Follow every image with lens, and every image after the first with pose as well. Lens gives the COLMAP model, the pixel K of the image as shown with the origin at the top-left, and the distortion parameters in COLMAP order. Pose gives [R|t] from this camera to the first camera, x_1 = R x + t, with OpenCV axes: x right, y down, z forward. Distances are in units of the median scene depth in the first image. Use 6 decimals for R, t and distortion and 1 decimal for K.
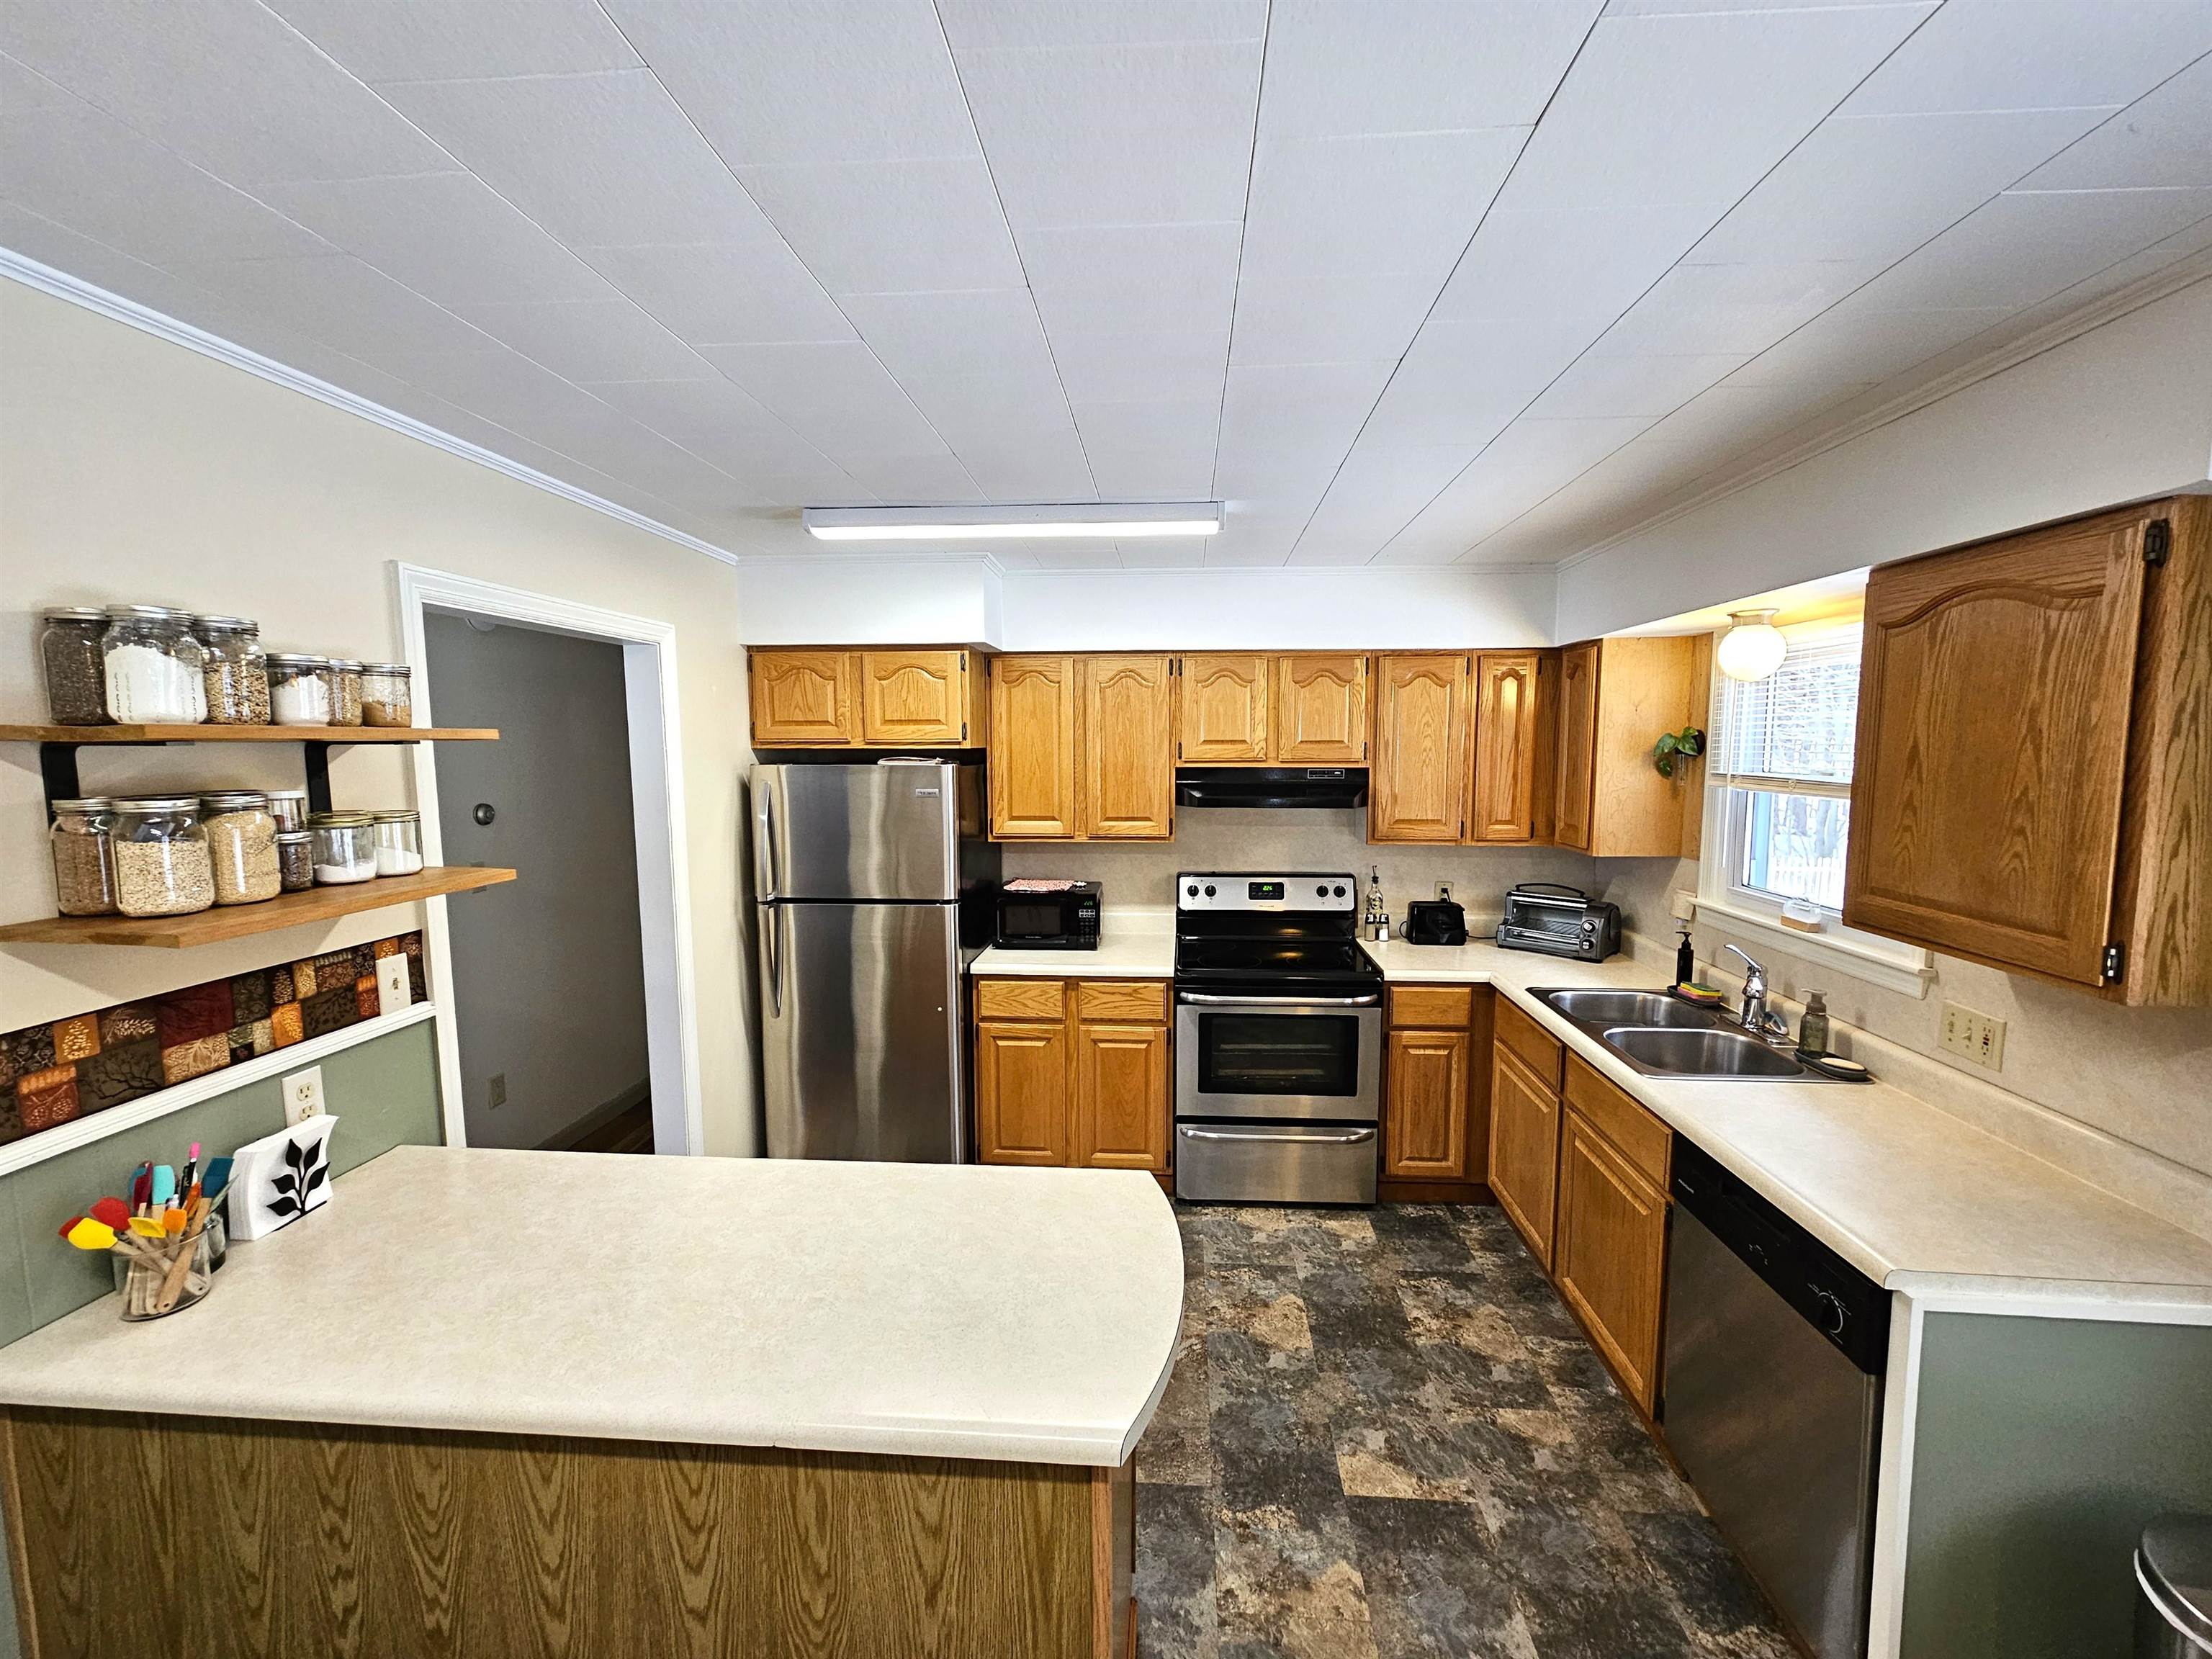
lens RADIAL K [[905.3, 0, 1122.4], [0, 905.3, 831.1], [0, 0, 1]] dist [0.002051, 0.000313]
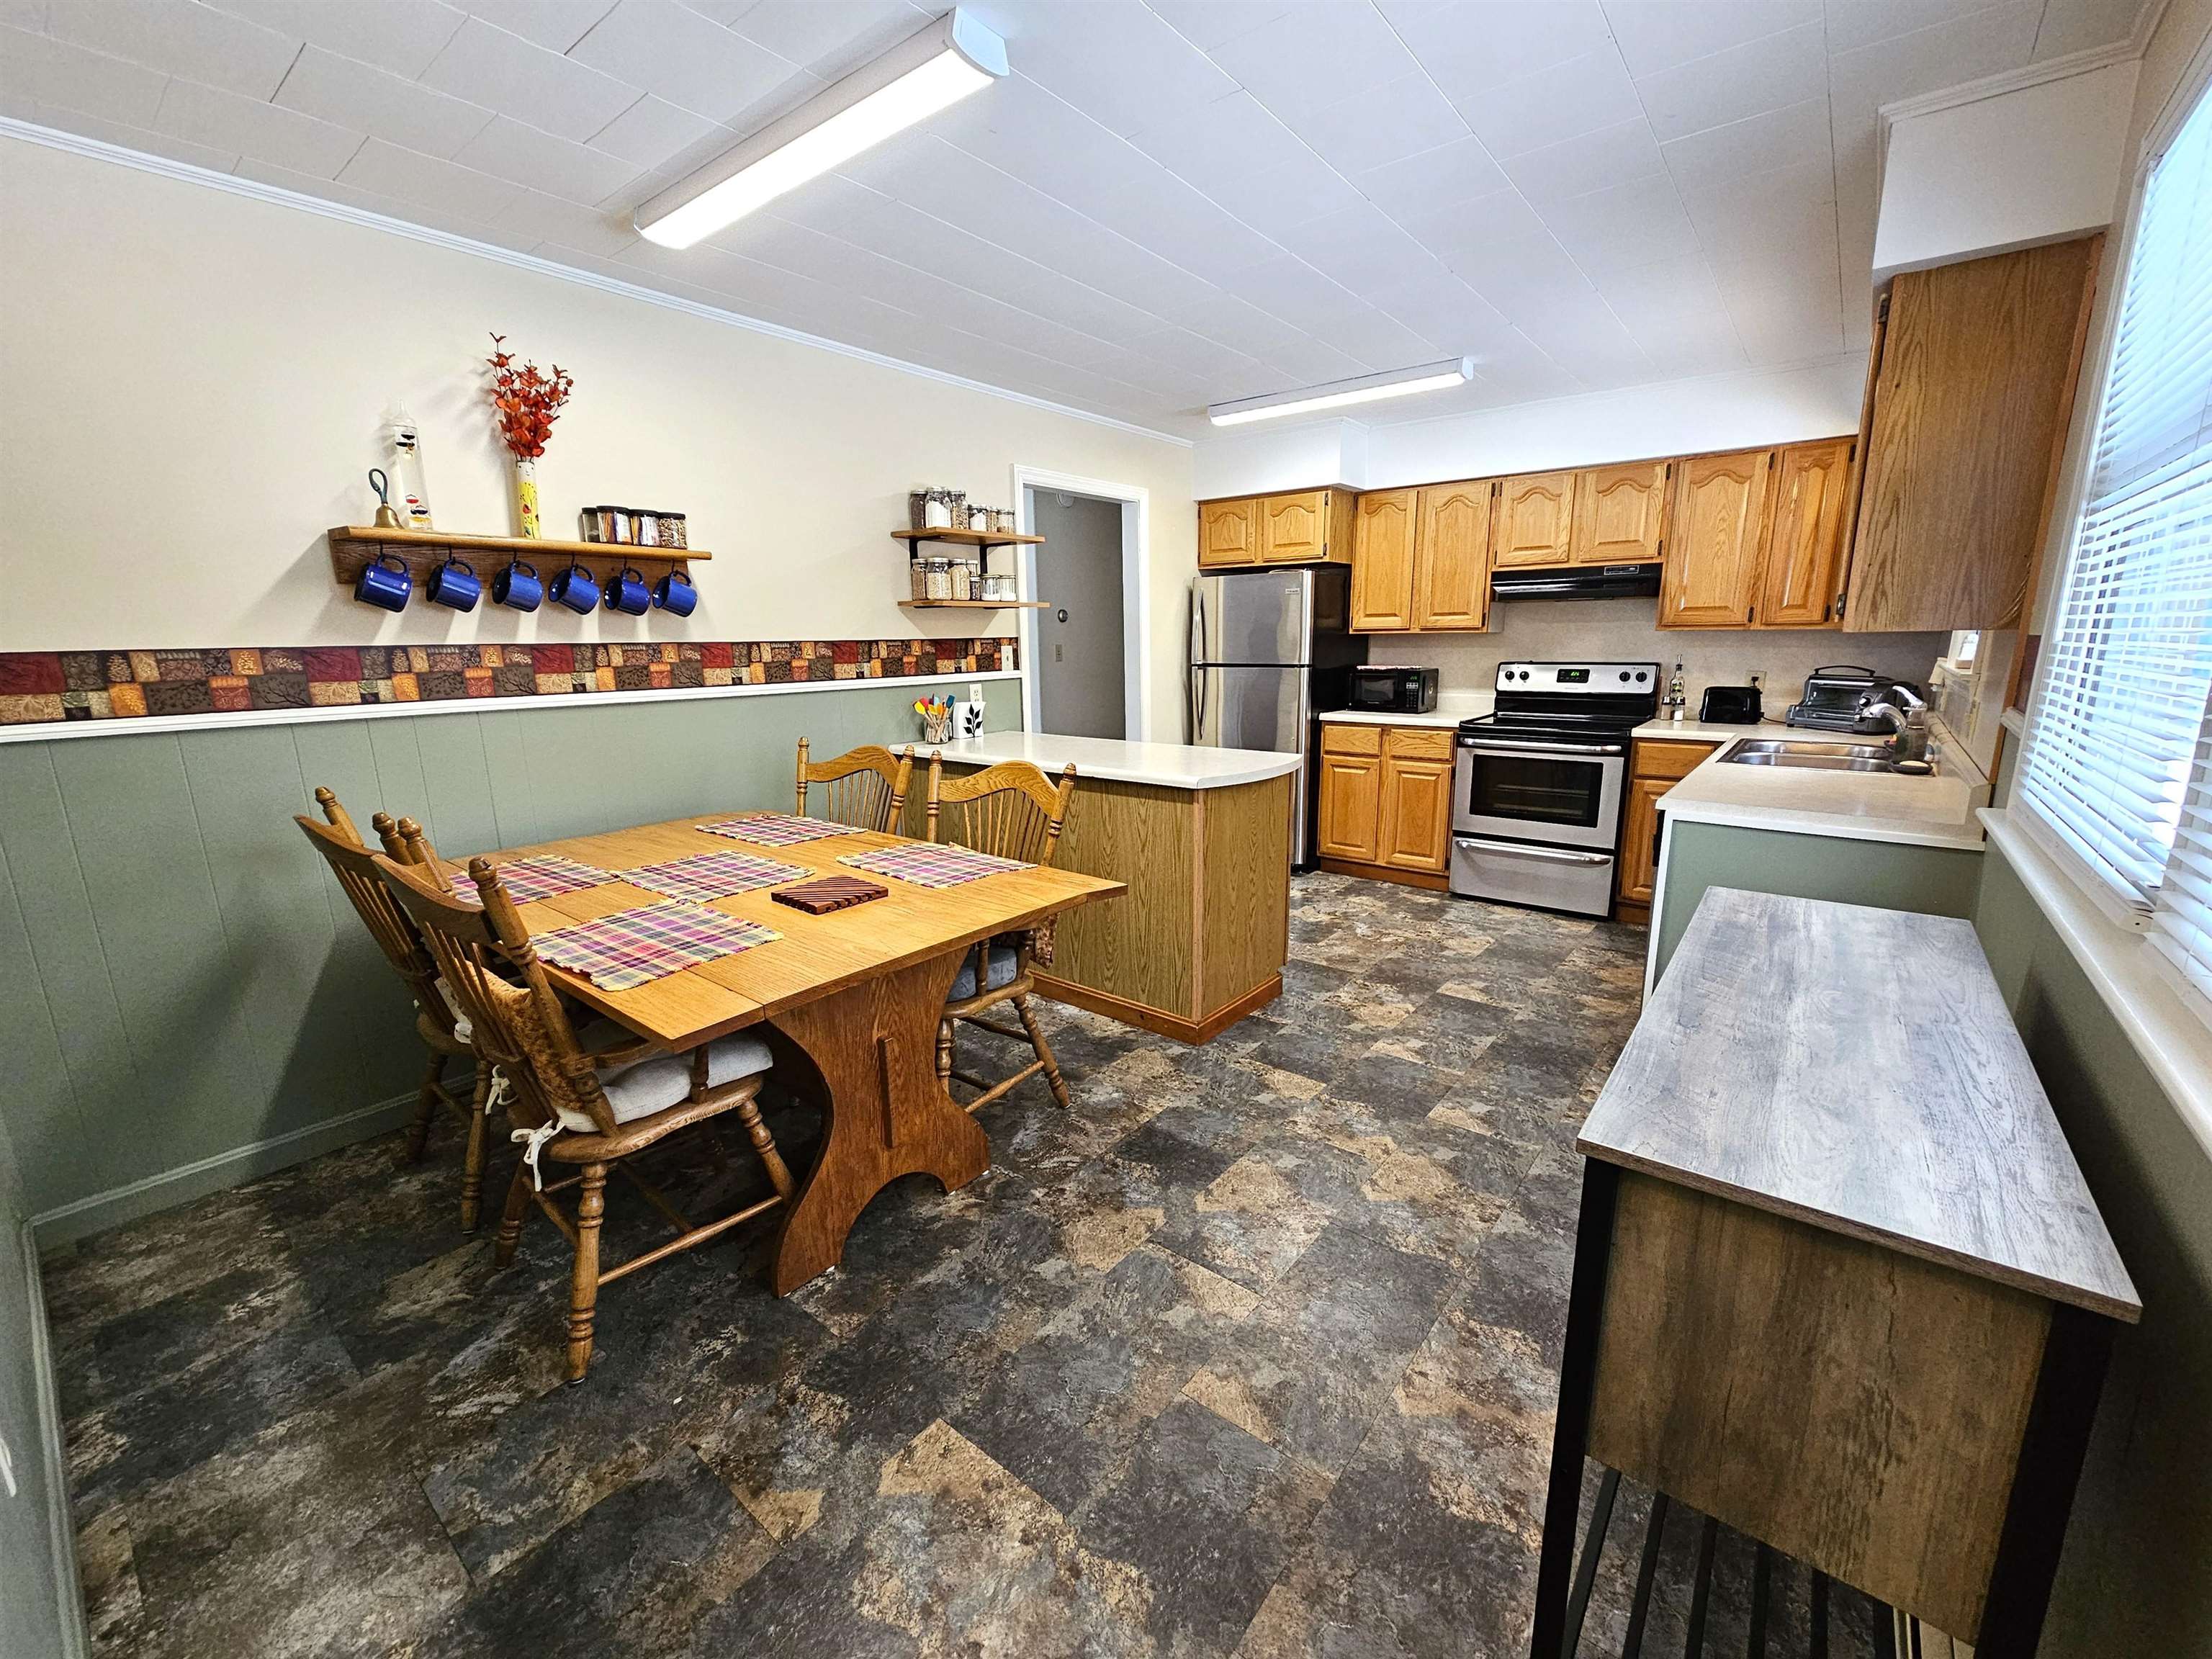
lens RADIAL K [[905.3, 0, 1116.3], [0, 905.3, 832.9], [0, 0, 1]] dist [0.002051, 0.000313]
pose [[0.819806, 0.115125, -0.560949, 0.467631], [-0.045699, 0.989611, 0.136313, 0.176359], [0.570815, -0.086115, 0.816550, -0.461659]]
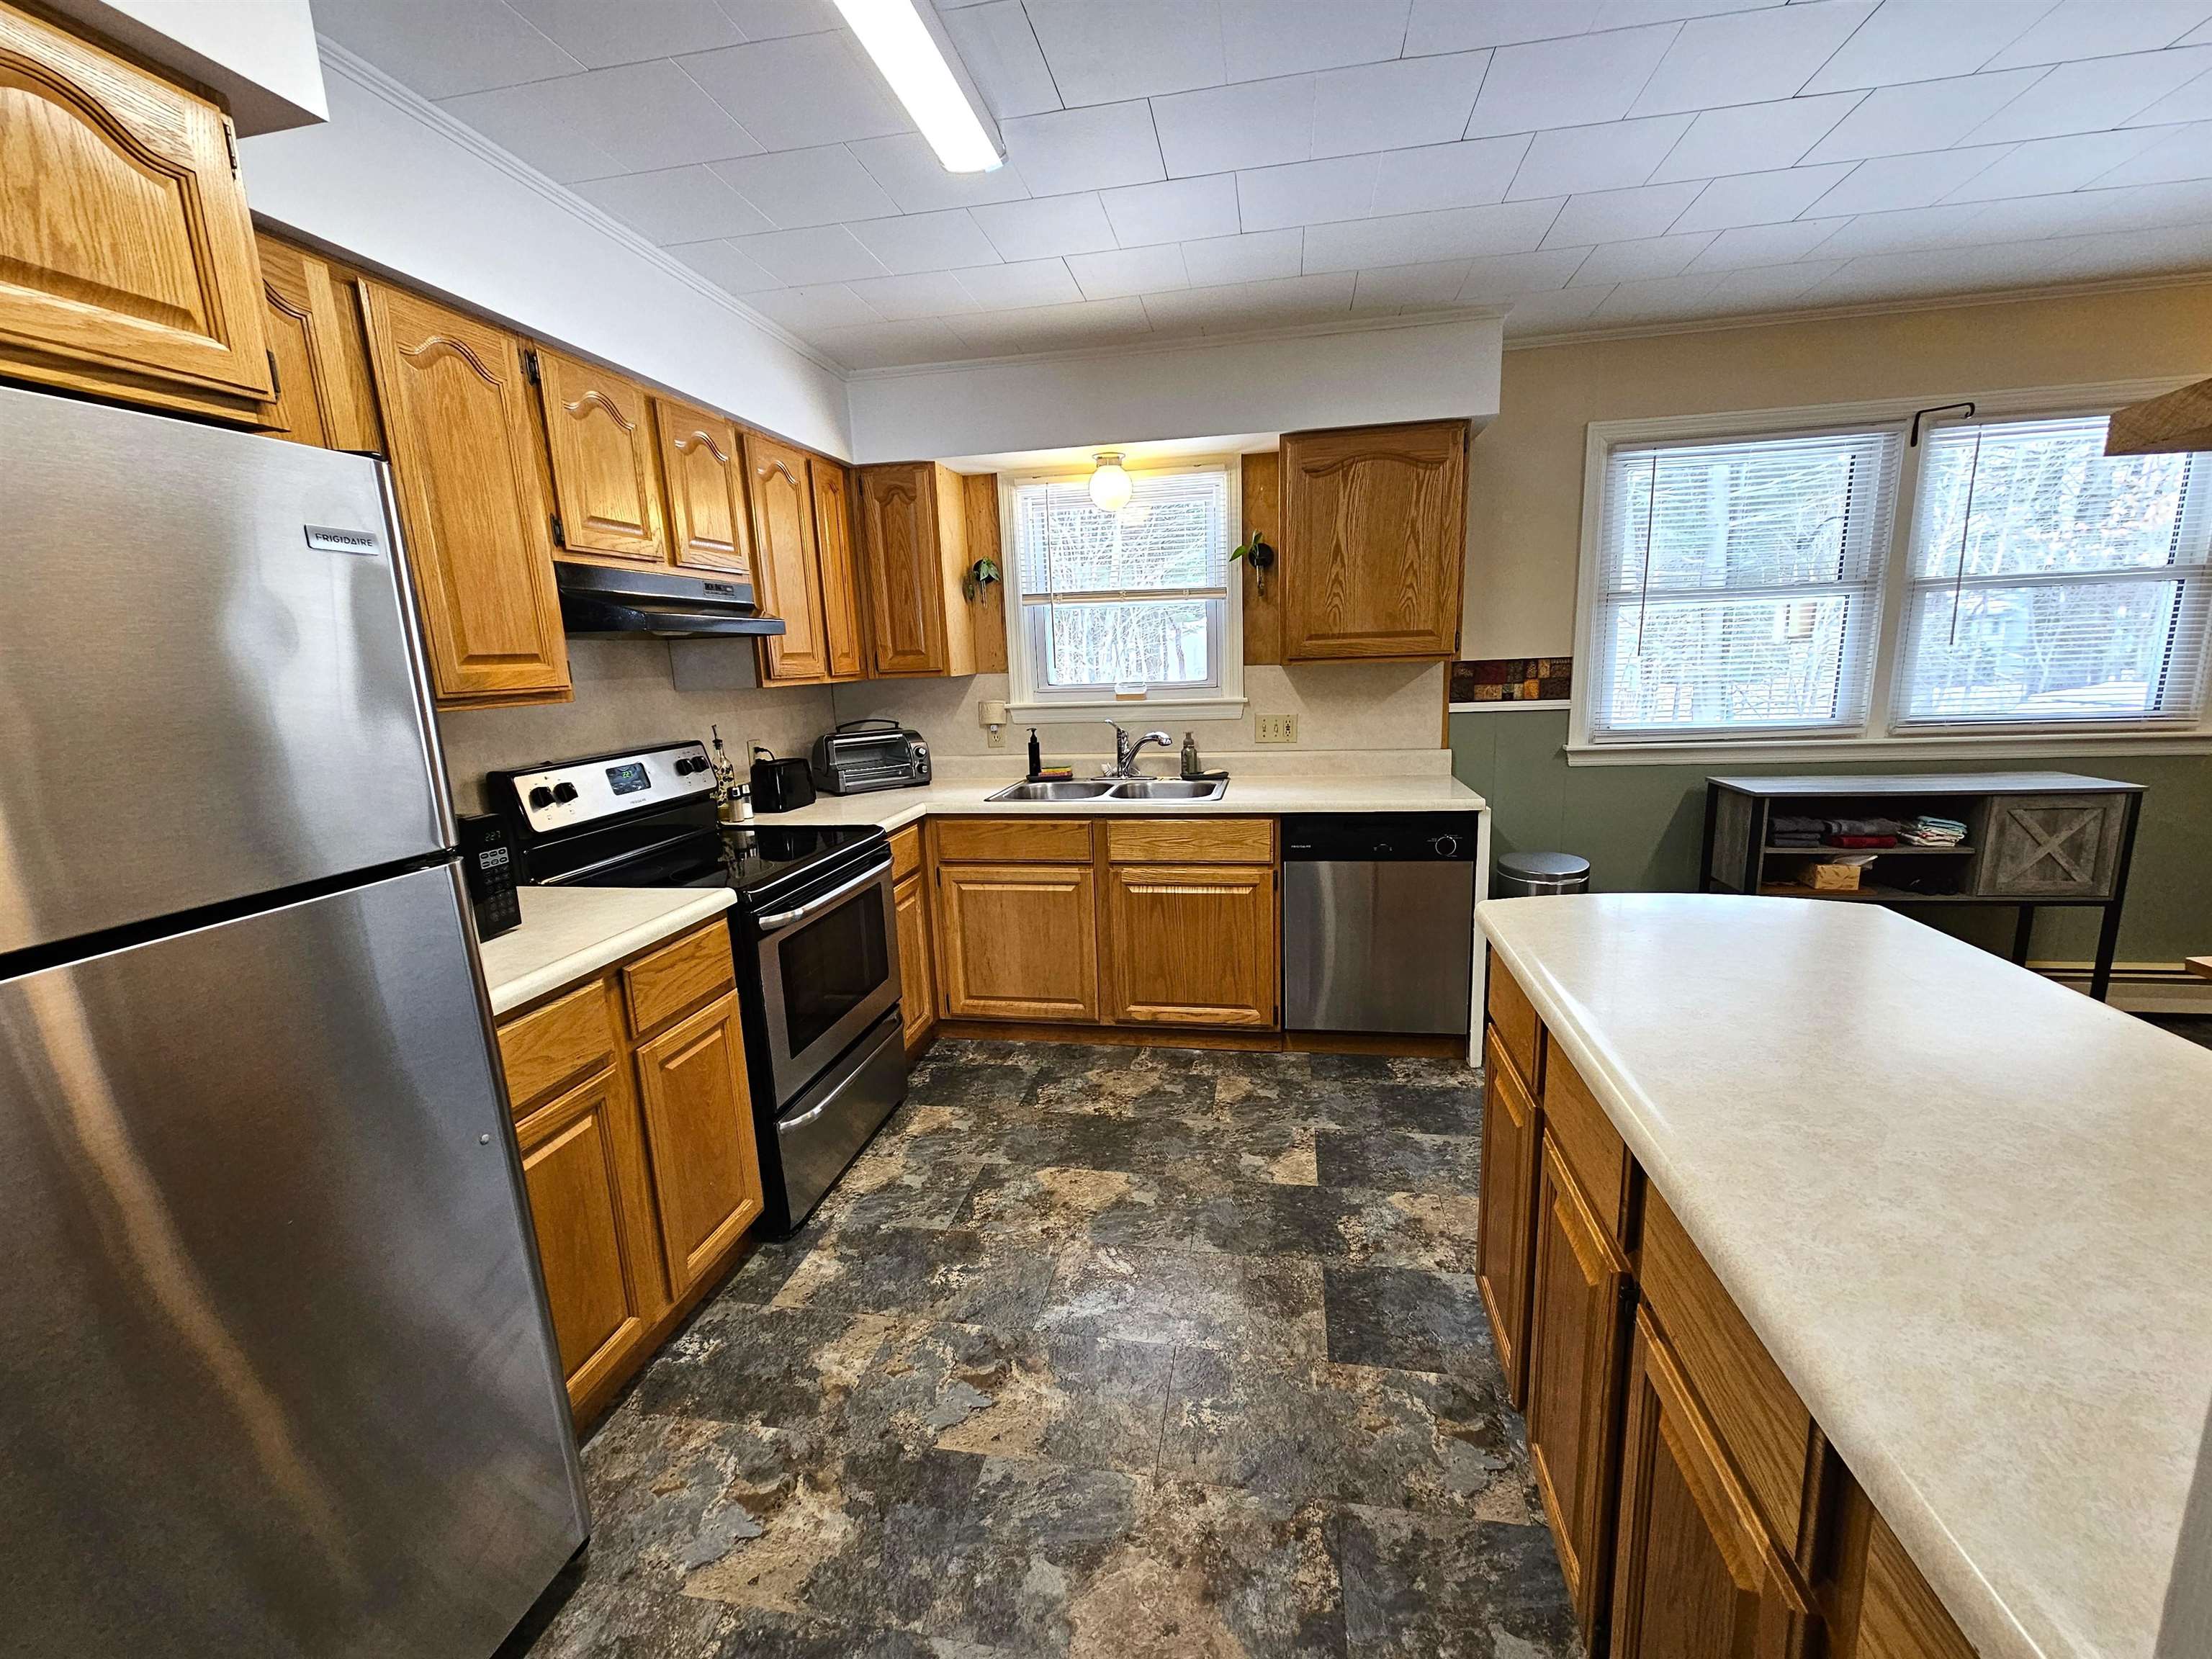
lens RADIAL K [[905.3, 0, 1115.7], [0, 905.3, 834.9], [0, 0, 1]] dist [0.002051, 0.000313]
pose [[0.108396, -0.198387, 0.974111, -0.570010], [0.133022, 0.973967, 0.183555, 0.042355], [-0.985168, 0.109682, 0.131964, 0.746429]]
